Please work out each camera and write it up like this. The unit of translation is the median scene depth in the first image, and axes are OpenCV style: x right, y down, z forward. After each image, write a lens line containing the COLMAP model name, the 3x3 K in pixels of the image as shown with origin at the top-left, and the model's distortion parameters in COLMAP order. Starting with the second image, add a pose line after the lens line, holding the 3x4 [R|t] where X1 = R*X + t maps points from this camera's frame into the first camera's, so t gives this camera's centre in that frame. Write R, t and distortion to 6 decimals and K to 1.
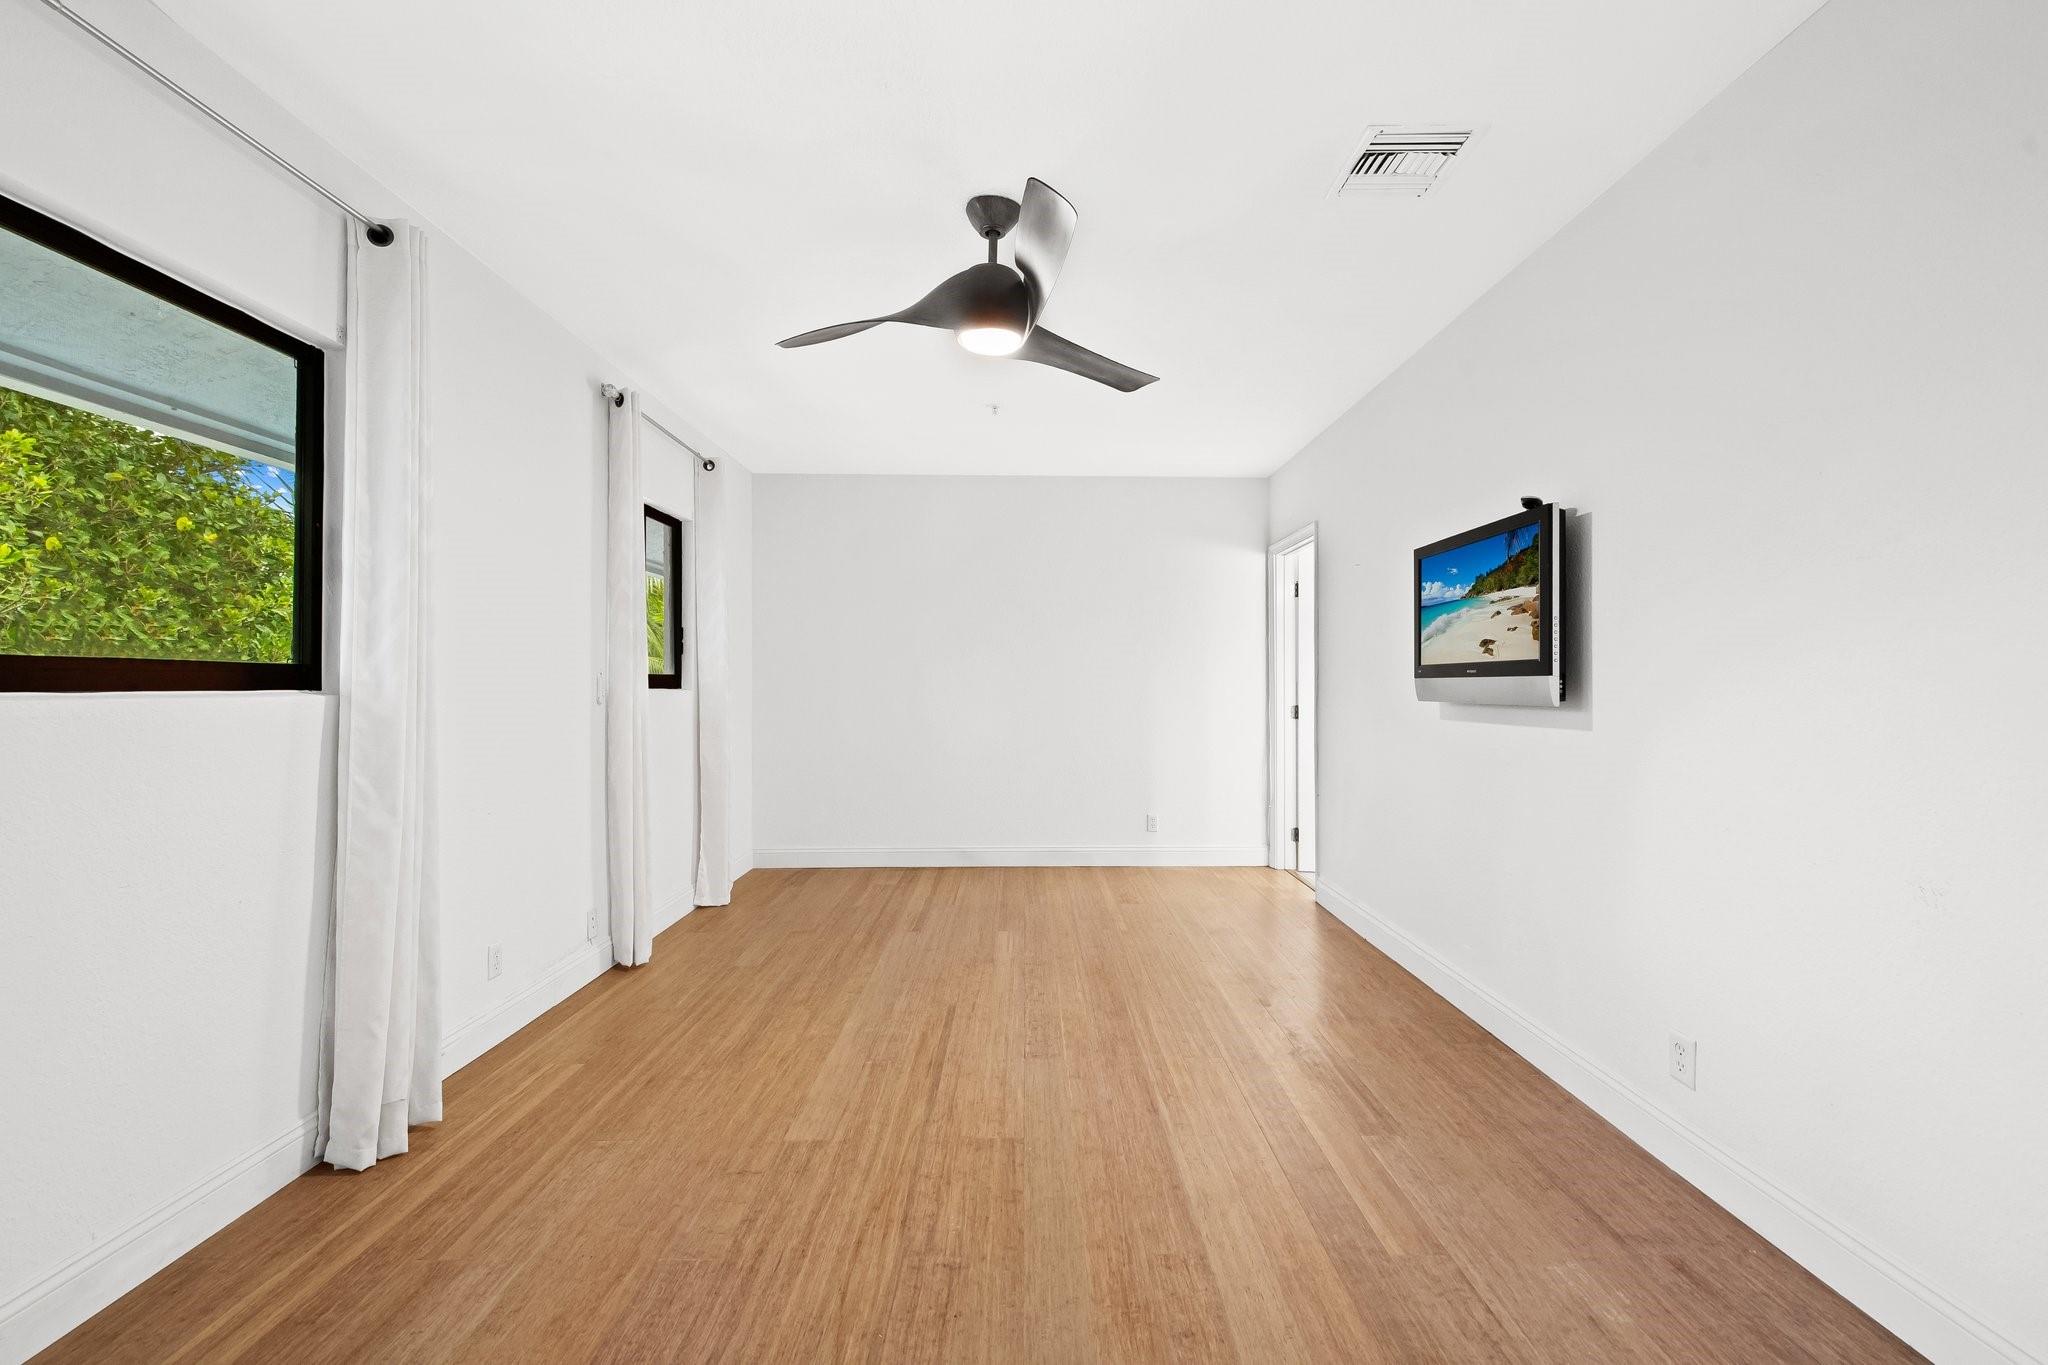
lens RADIAL K [[831.6, 0, 1034.9], [0, 831.6, 681.1], [0, 0, 1]] dist [0.002587, -0.003191]
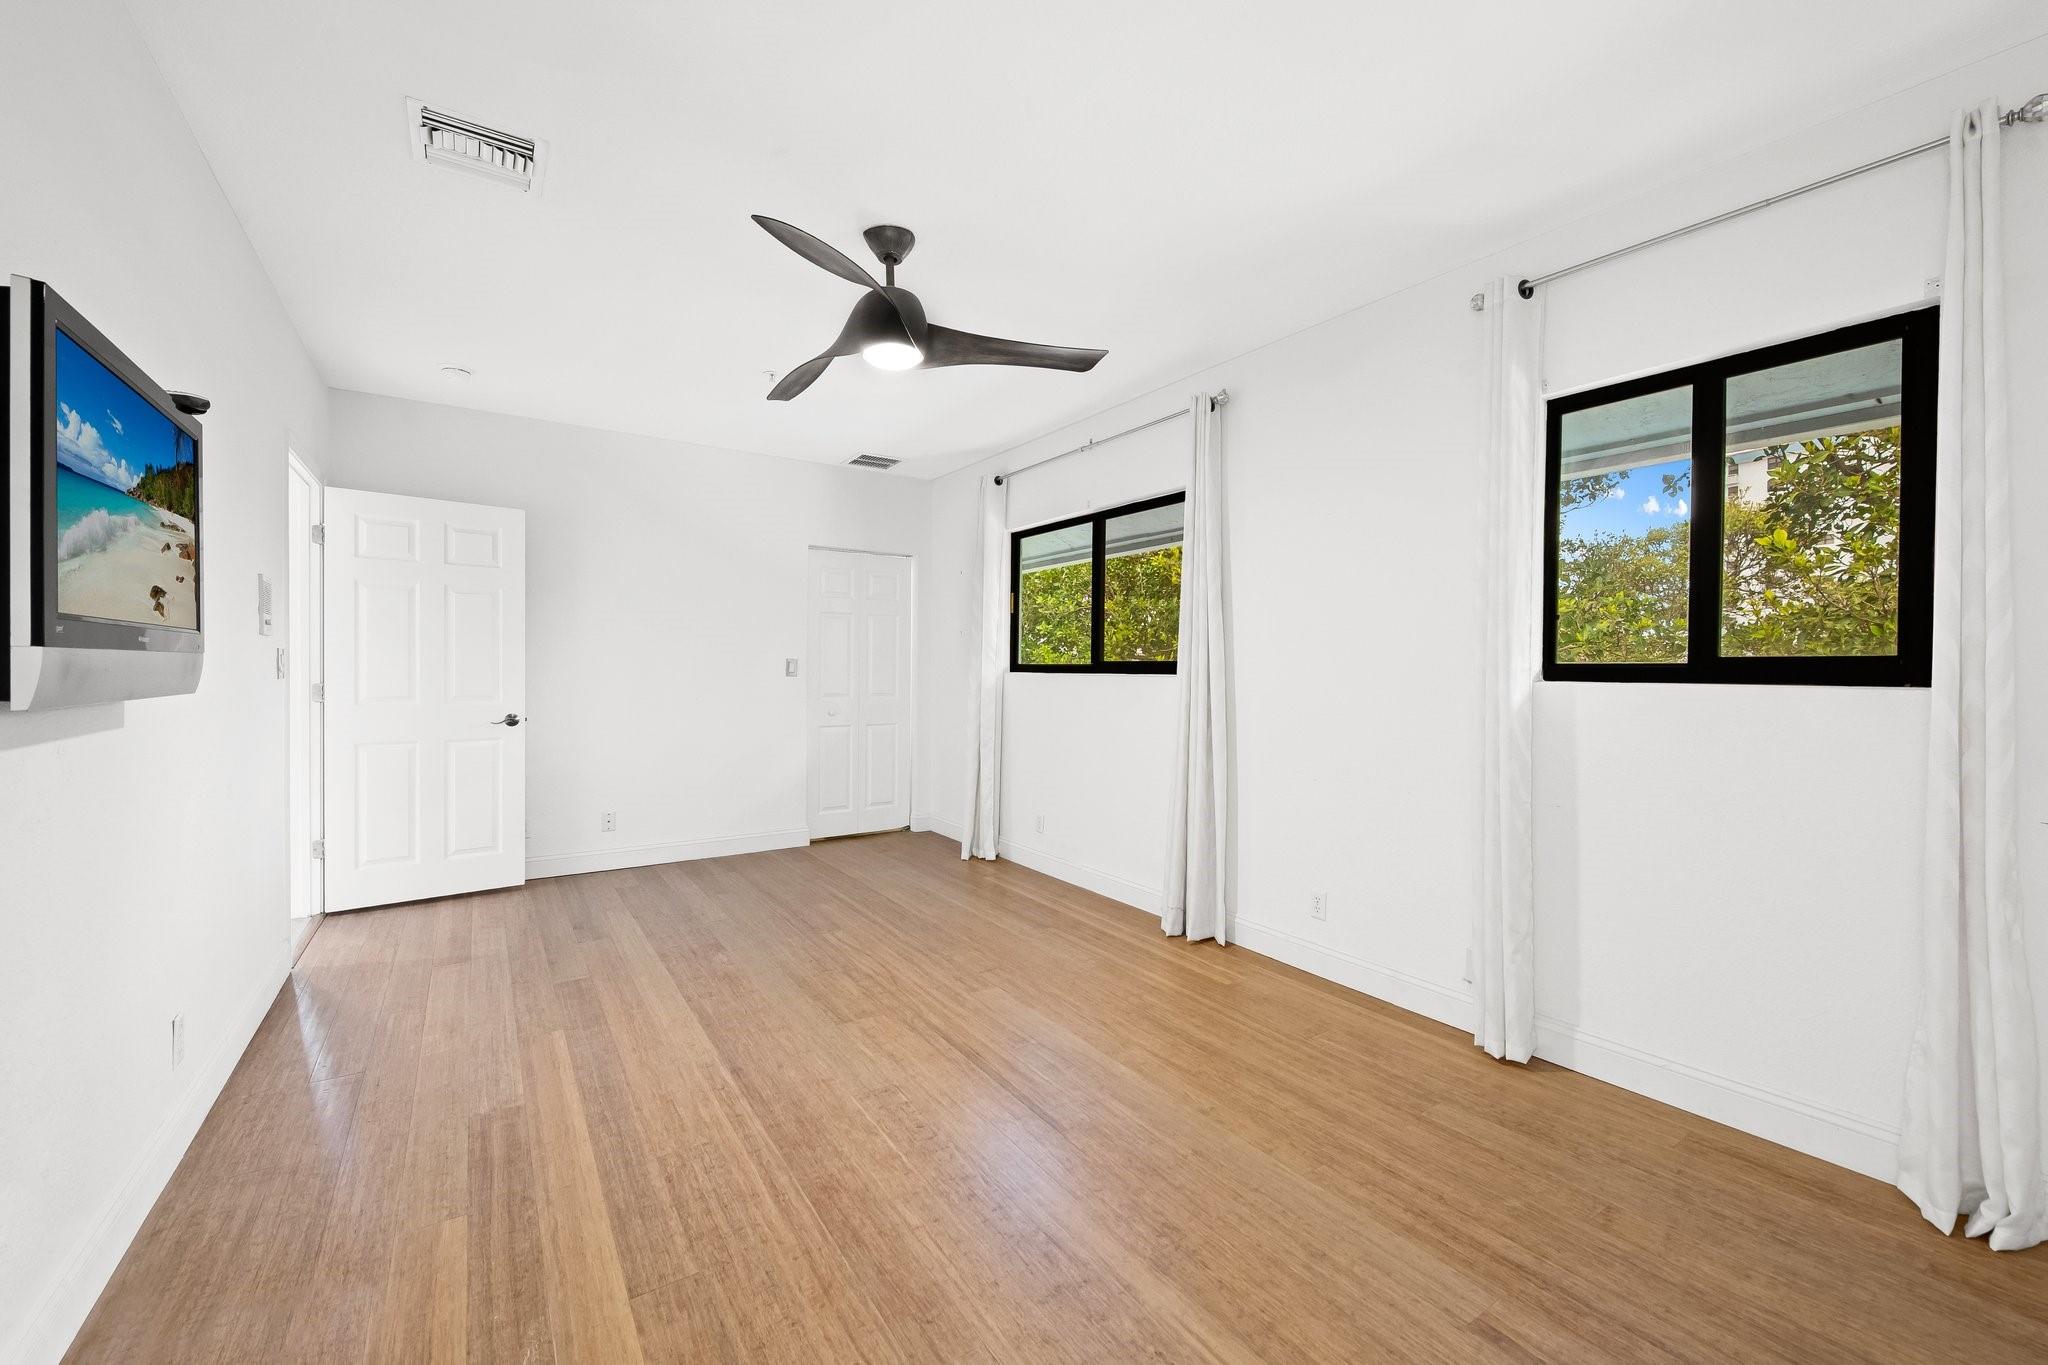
lens RADIAL K [[820.5, 0, 1045.9], [0, 820.5, 672.5], [0, 0, 1]] dist [-0.004695, -0.000681]
pose [[-0.826982, -0.006972, -0.562185, 0.370769], [-0.007500, 0.999971, -0.001369, 0.004789], [0.562178, 0.003085, -0.827010, 1.902289]]
